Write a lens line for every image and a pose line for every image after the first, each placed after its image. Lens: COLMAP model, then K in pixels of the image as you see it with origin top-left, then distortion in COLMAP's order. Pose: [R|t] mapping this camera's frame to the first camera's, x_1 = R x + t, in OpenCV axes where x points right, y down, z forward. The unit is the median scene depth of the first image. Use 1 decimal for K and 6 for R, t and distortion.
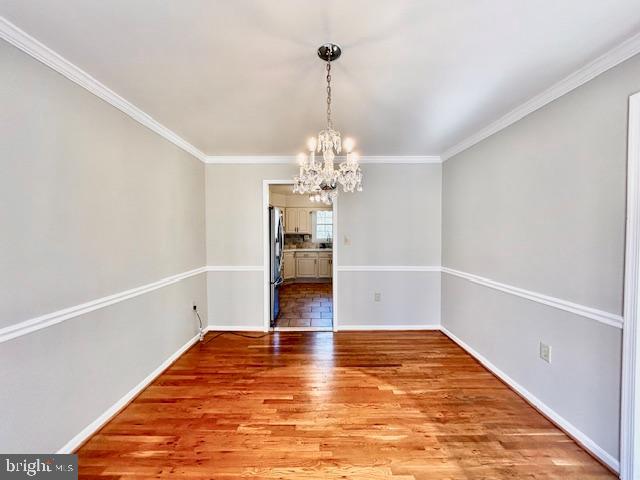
lens RADIAL K [[260.6, 0, 318.9], [0, 260.6, 237.9], [0, 0, 1]] dist [0.001791, 0.000559]
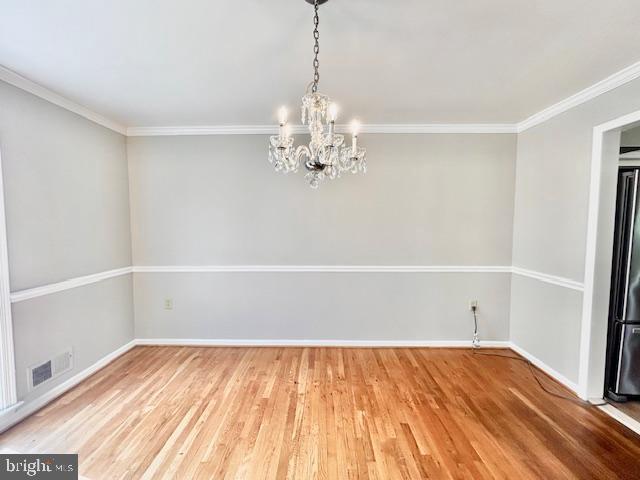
lens RADIAL K [[260.6, 0, 318.9], [0, 260.6, 237.9], [0, 0, 1]] dist [0.001791, 0.000559]
pose [[-0.016451, 0.058705, -0.998140, 0.540007], [-0.022699, 0.997996, 0.059071, -0.015588], [0.999607, 0.023628, -0.015086, 0.648885]]
